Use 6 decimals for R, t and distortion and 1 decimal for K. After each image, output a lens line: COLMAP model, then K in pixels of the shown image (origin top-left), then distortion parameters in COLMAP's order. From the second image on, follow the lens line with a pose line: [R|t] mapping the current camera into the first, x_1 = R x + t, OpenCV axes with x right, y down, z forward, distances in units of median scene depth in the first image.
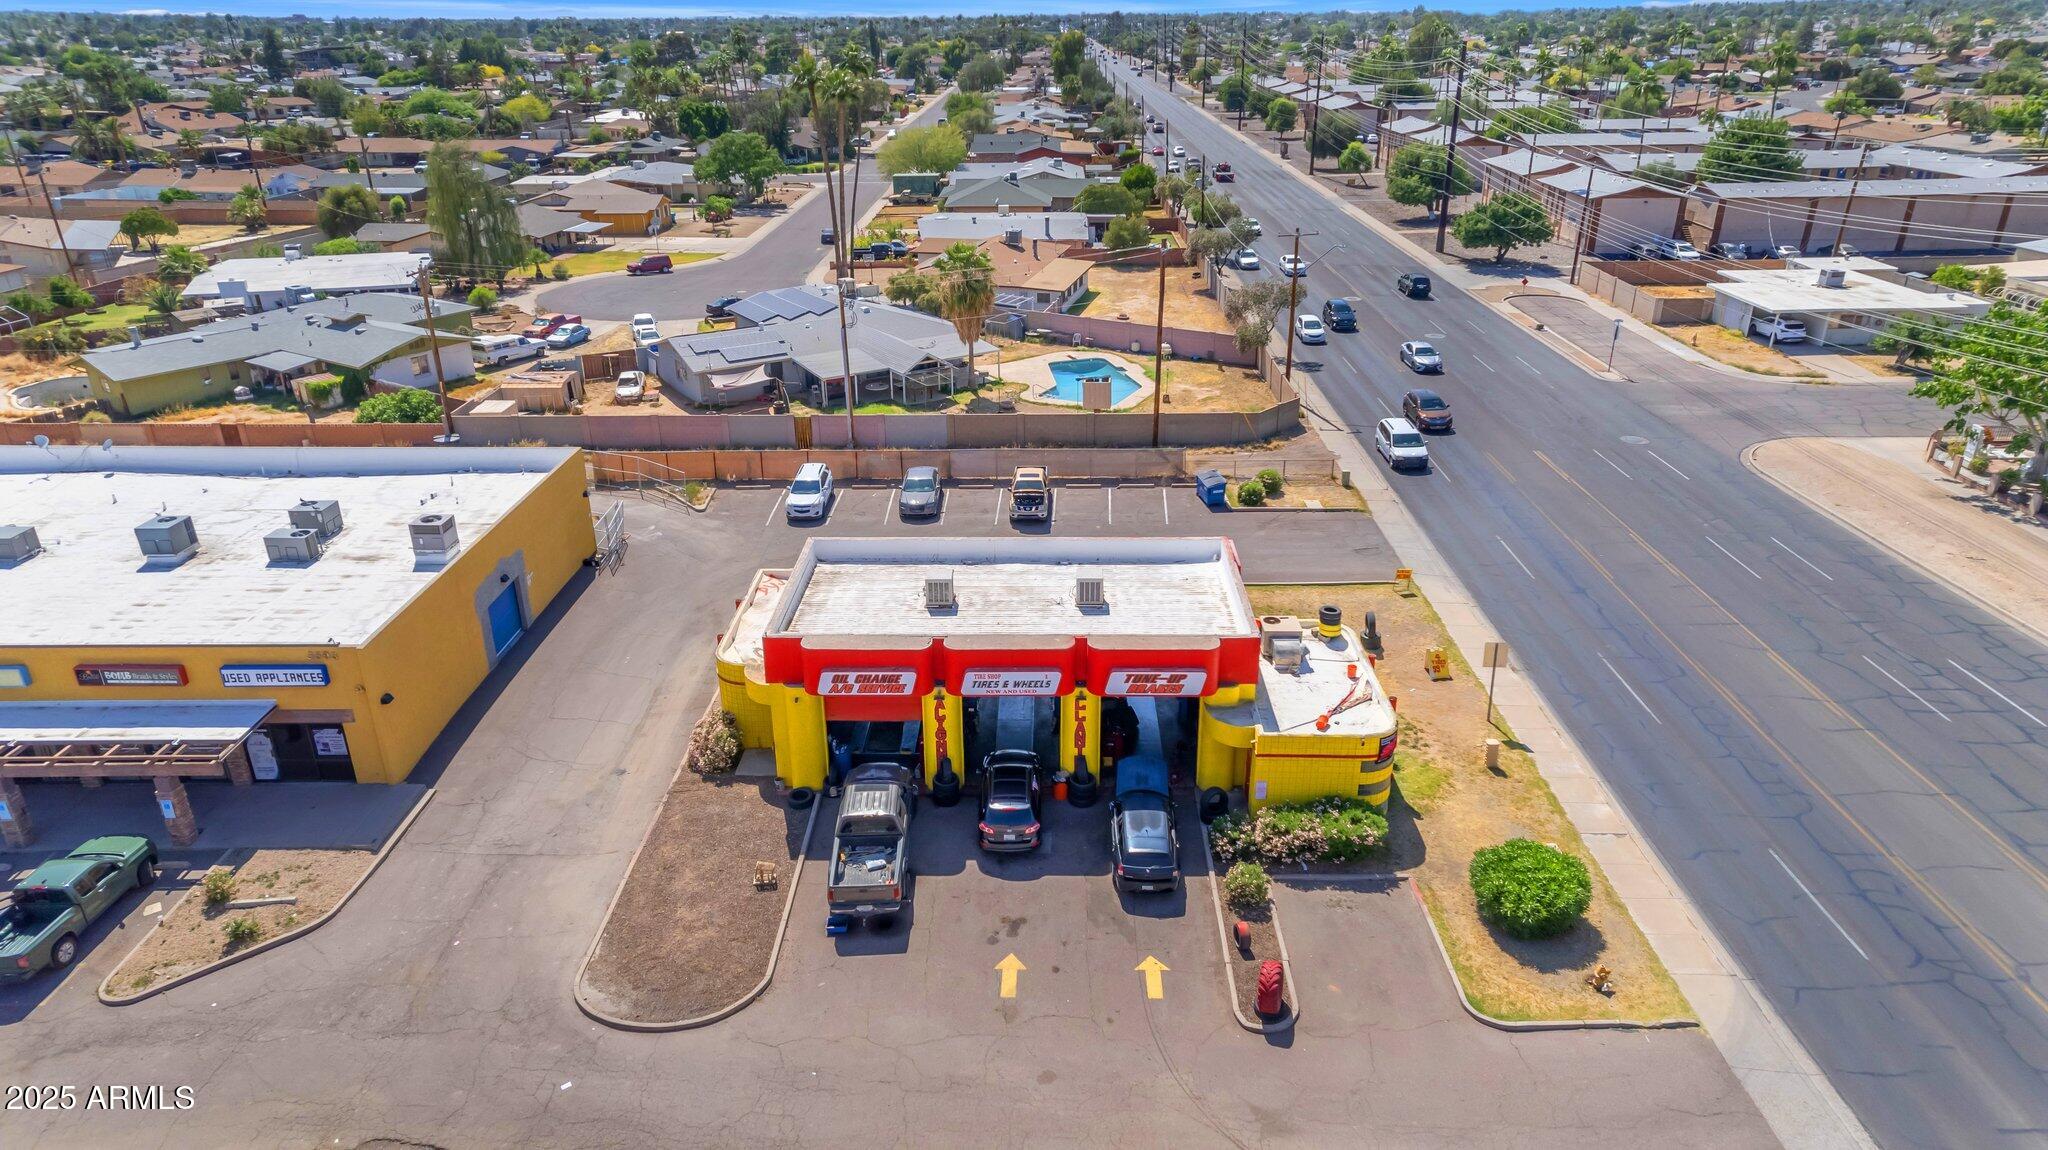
lens RADIAL K [[1292.5, 0, 1028.1], [0, 1292.5, 574.2], [0, 0, 1]] dist [0.004245, 0.023201]
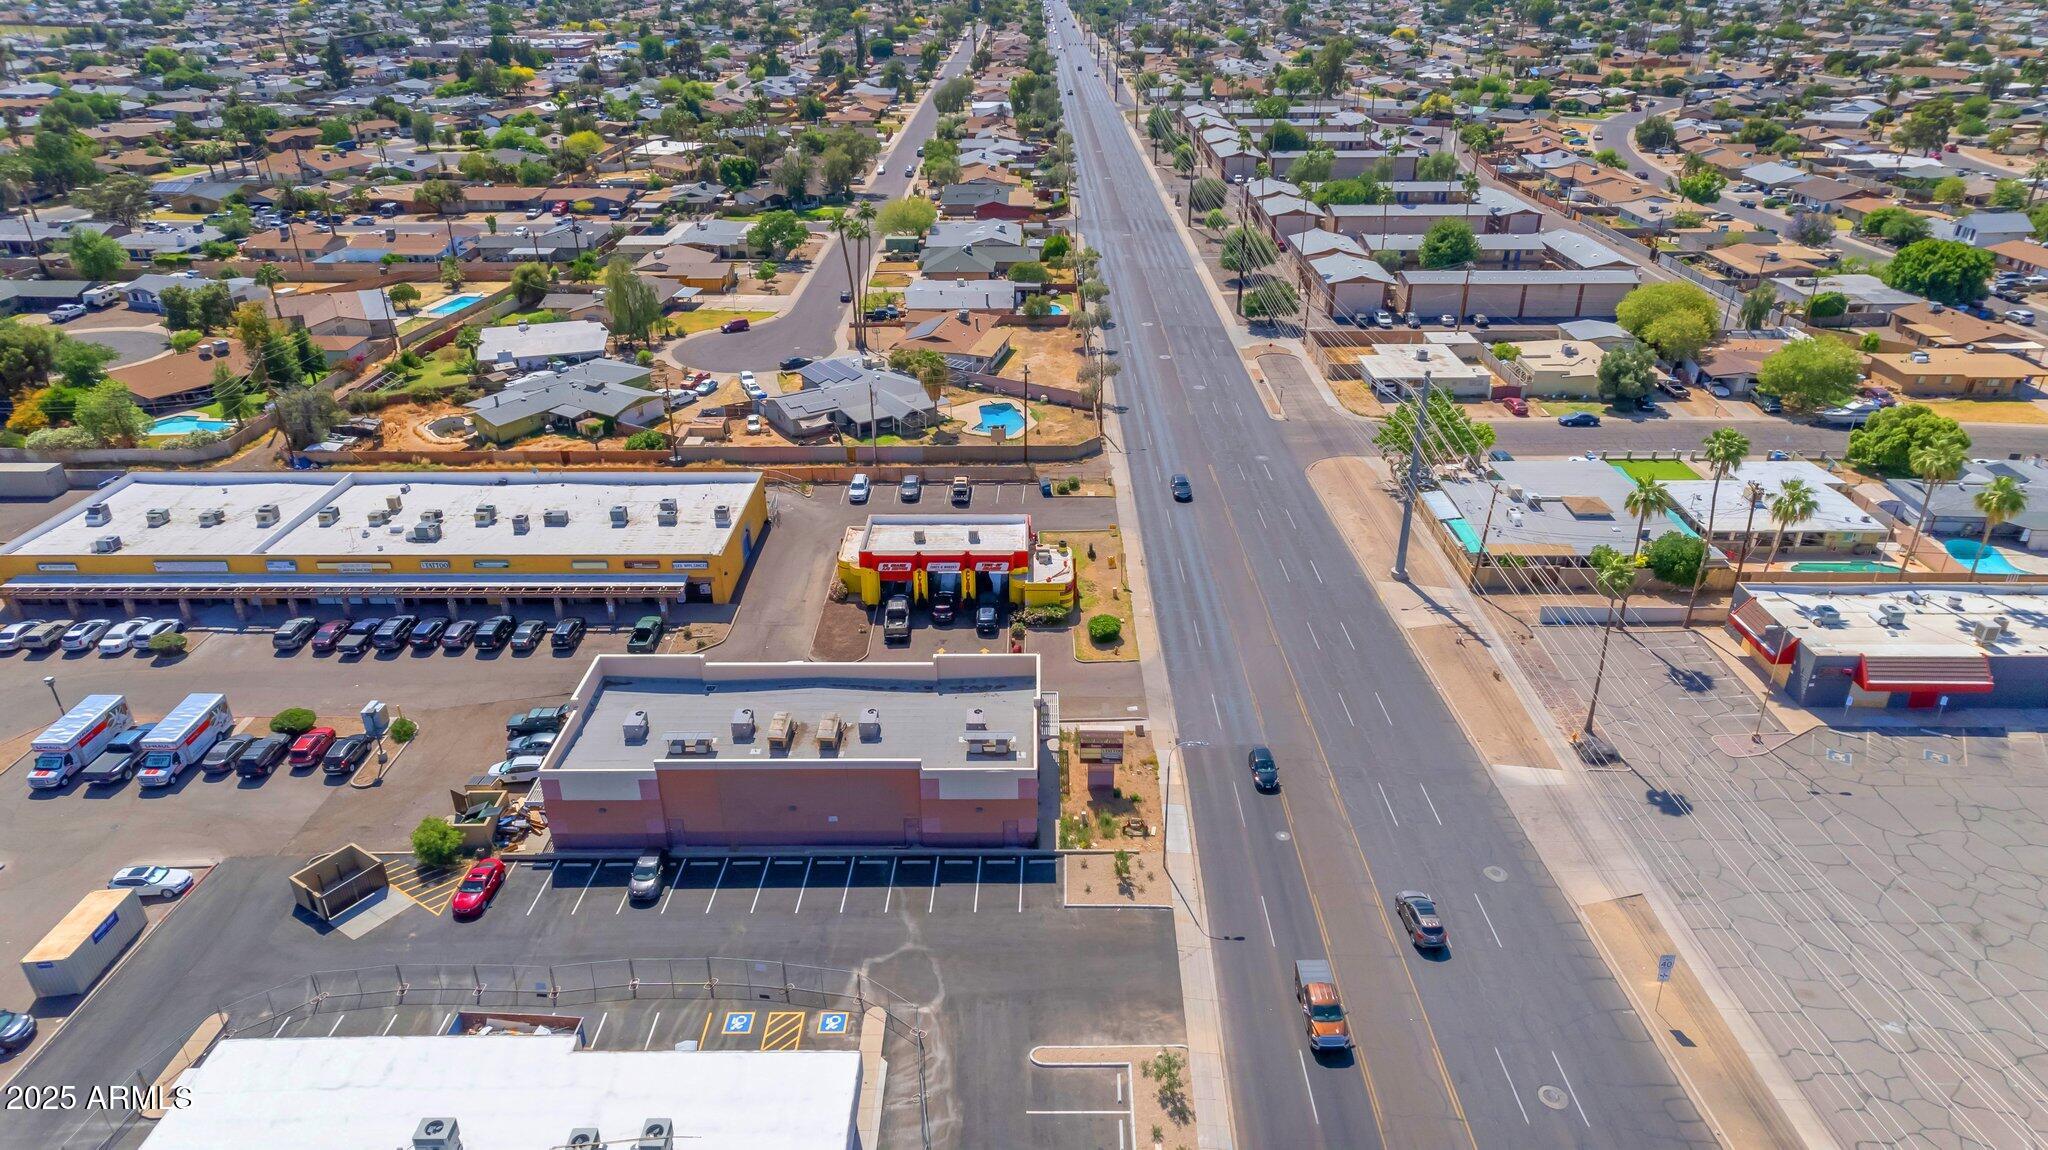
lens RADIAL K [[1292.5, 0, 1028.1], [0, 1292.5, 574.2], [0, 0, 1]] dist [0.004245, 0.023201]
pose [[0.999904, -0.003157, 0.013509, 0.071896], [0.002477, 0.998744, 0.050044, -0.023525], [-0.013650, -0.050005, 0.998656, -1.001707]]
